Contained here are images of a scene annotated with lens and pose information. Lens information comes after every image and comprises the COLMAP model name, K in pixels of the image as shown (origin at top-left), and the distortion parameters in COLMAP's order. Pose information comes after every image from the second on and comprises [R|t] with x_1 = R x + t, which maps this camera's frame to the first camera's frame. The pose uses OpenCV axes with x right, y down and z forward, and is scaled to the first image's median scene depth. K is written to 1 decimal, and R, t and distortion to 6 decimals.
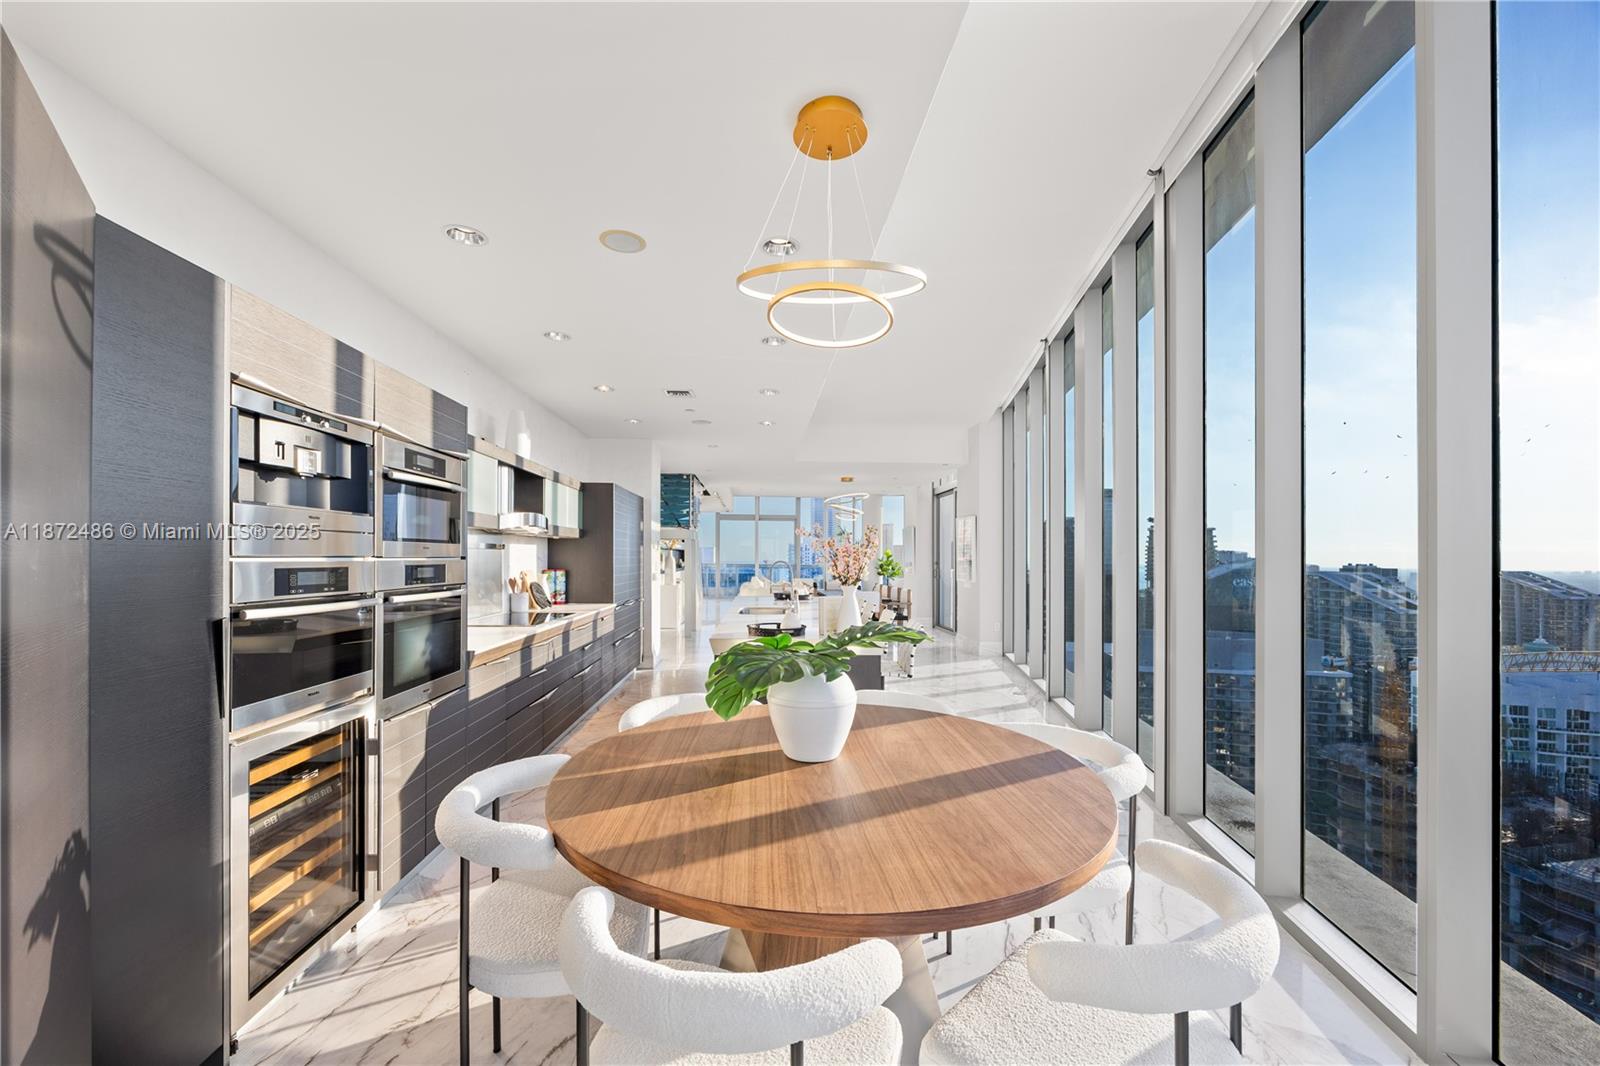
lens RADIAL K [[607.3, 0, 793.4], [0, 607.3, 553.0], [0, 0, 1]] dist [-0.003873, -0.000026]
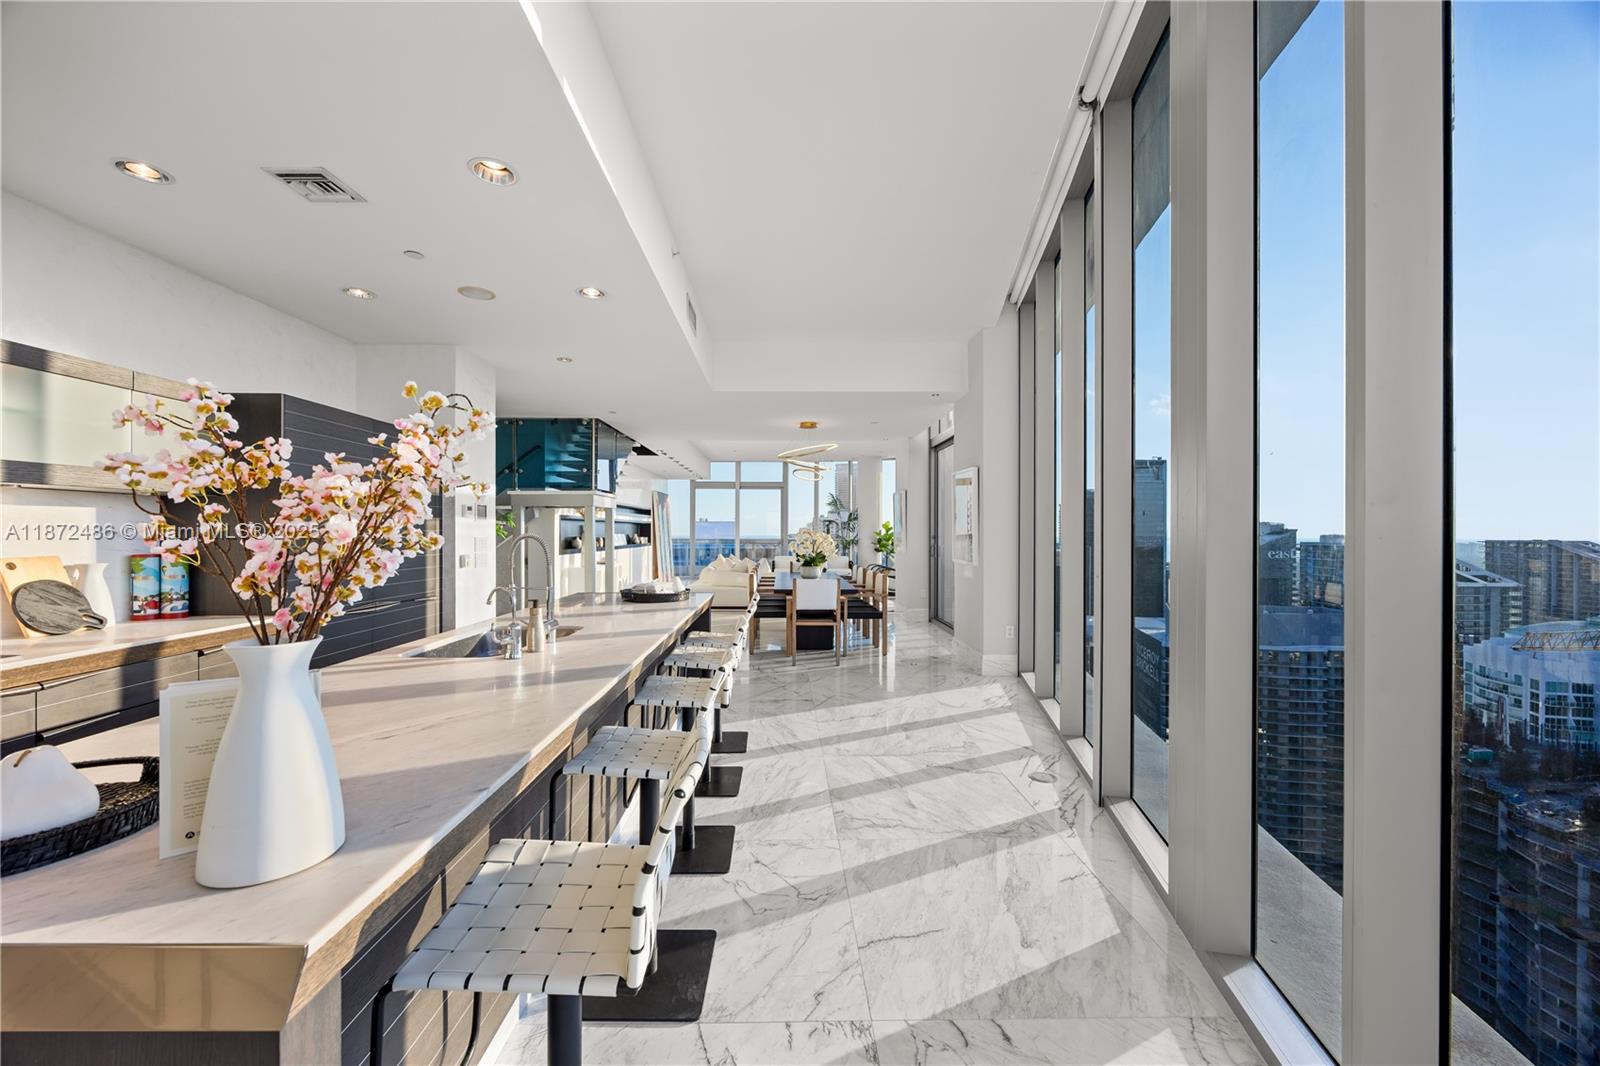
lens RADIAL K [[607.3, 0, 792.3], [0, 607.3, 534.5], [0, 0, 1]] dist [-0.003873, -0.000026]
pose [[0.999194, -0.005942, -0.039711, 0.243206], [0.006407, 0.999912, 0.011583, 0.009936], [0.039639, -0.011828, 0.999144, 0.639693]]
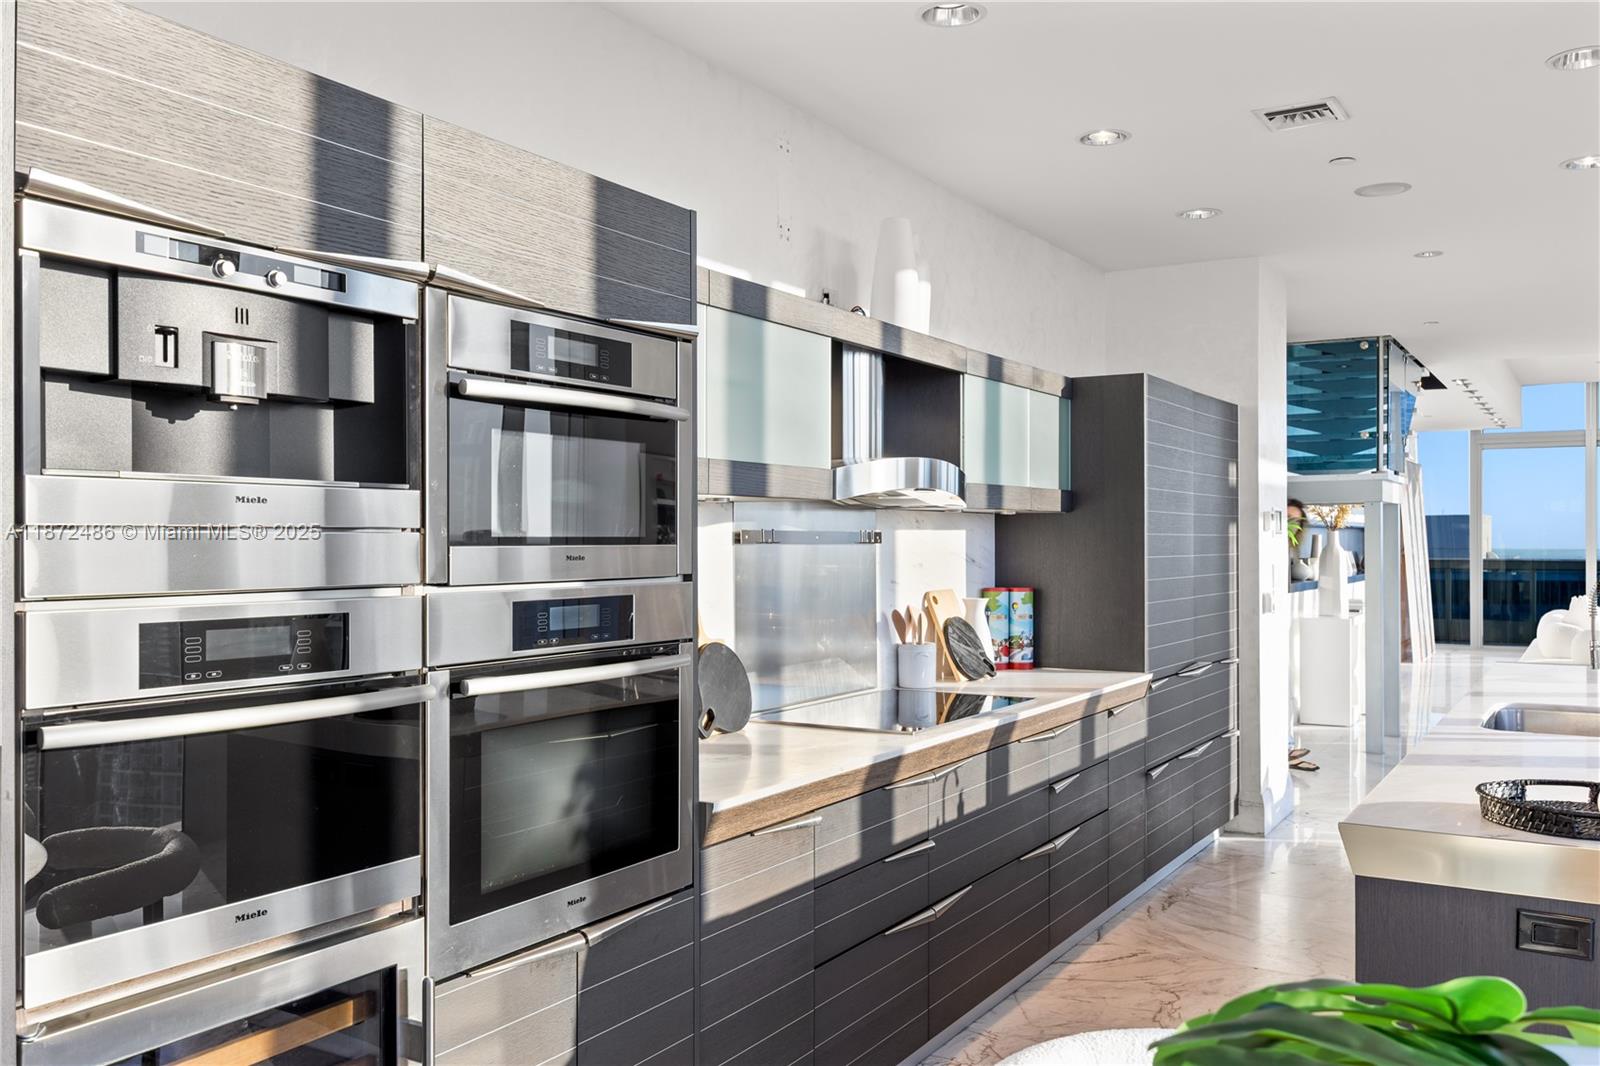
lens RADIAL K [[1330.2, 0, 800.7], [0, 1330.2, 550.1], [0, 0, 1]] dist [0.000516, 0.006558]
pose [[0.822877, -0.005663, -0.568192, 0.023517], [0.012741, 0.999883, 0.008486, -0.011251], [0.568077, -0.014222, 0.822853, 0.194845]]
